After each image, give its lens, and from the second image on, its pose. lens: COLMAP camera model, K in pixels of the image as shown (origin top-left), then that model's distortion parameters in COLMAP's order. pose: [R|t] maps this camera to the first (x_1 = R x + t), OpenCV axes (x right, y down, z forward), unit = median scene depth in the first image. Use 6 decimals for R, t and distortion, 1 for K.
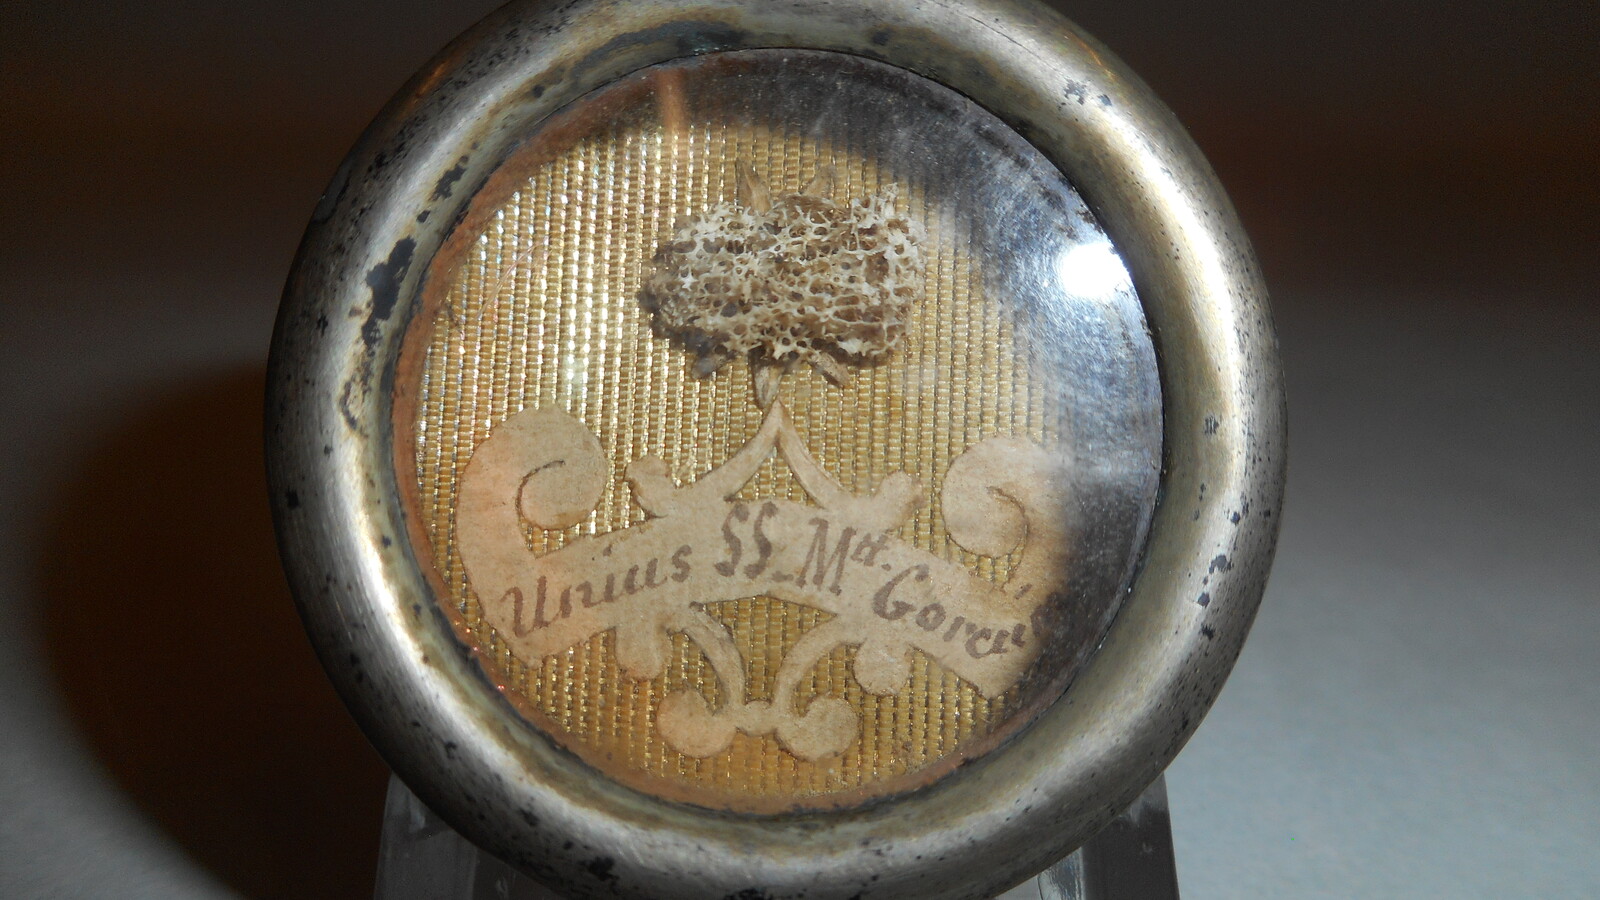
lens RADIAL K [[1176.0, 0, 750.9], [0, 1176.0, 445.8], [0, 0, 1]] dist [0.030144, 0.003627]
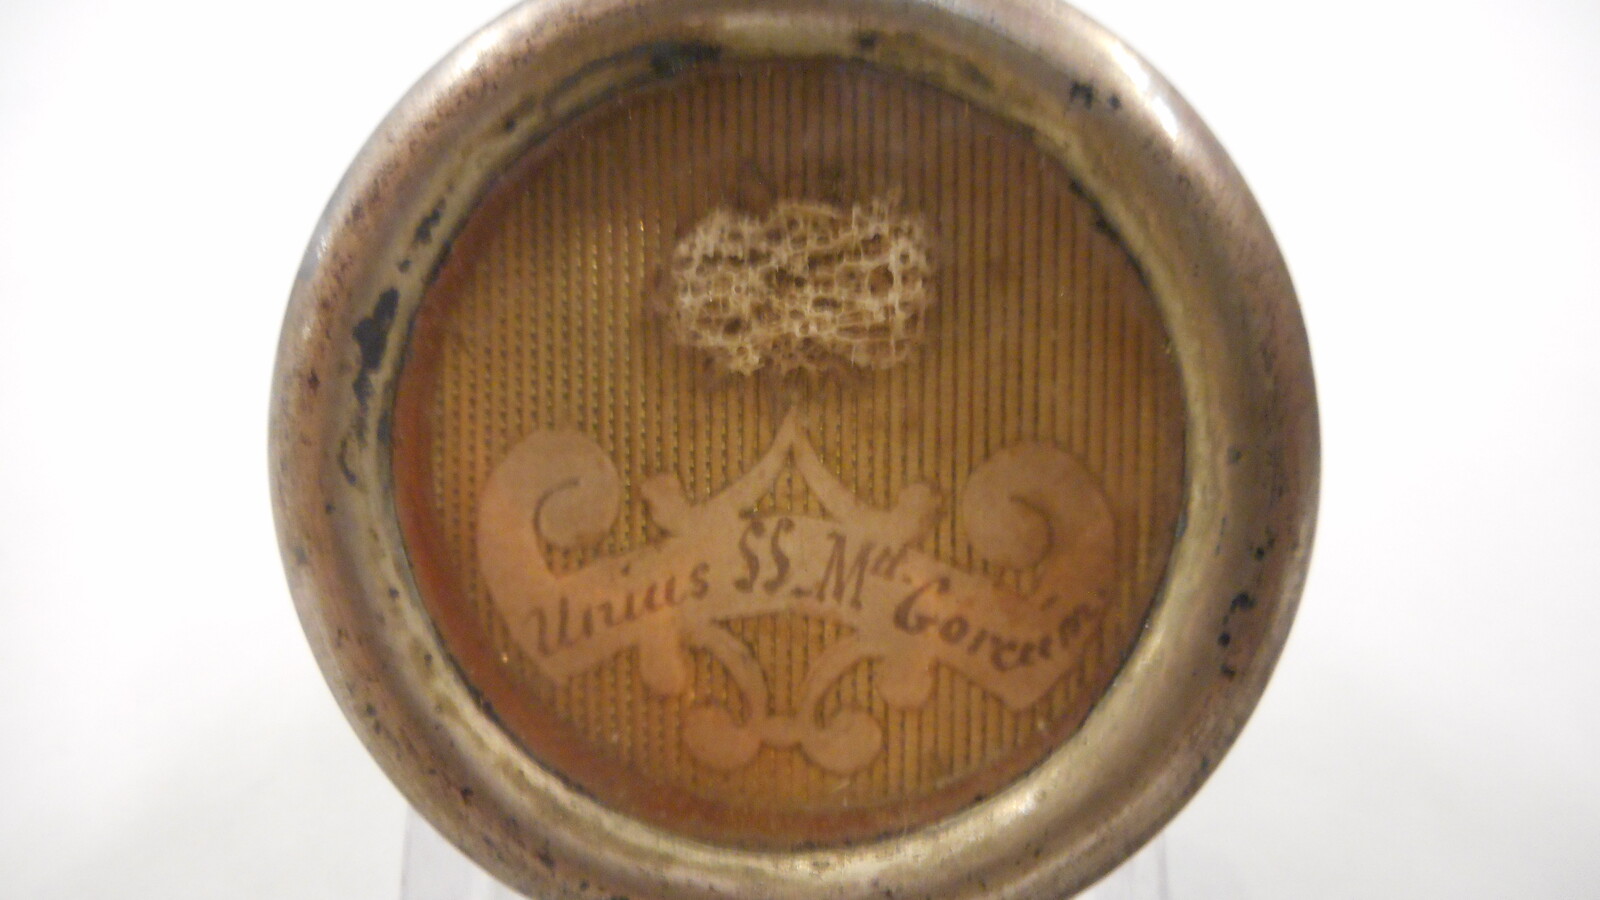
lens RADIAL K [[1176.0, 0, 750.9], [0, 1176.0, 445.8], [0, 0, 1]] dist [0.030144, 0.003627]
pose [[0.994699, -0.036608, -0.096097, 0.084677], [0.047981, 0.991753, 0.118843, -0.130316], [0.090954, -0.122823, 0.988252, 0.035833]]
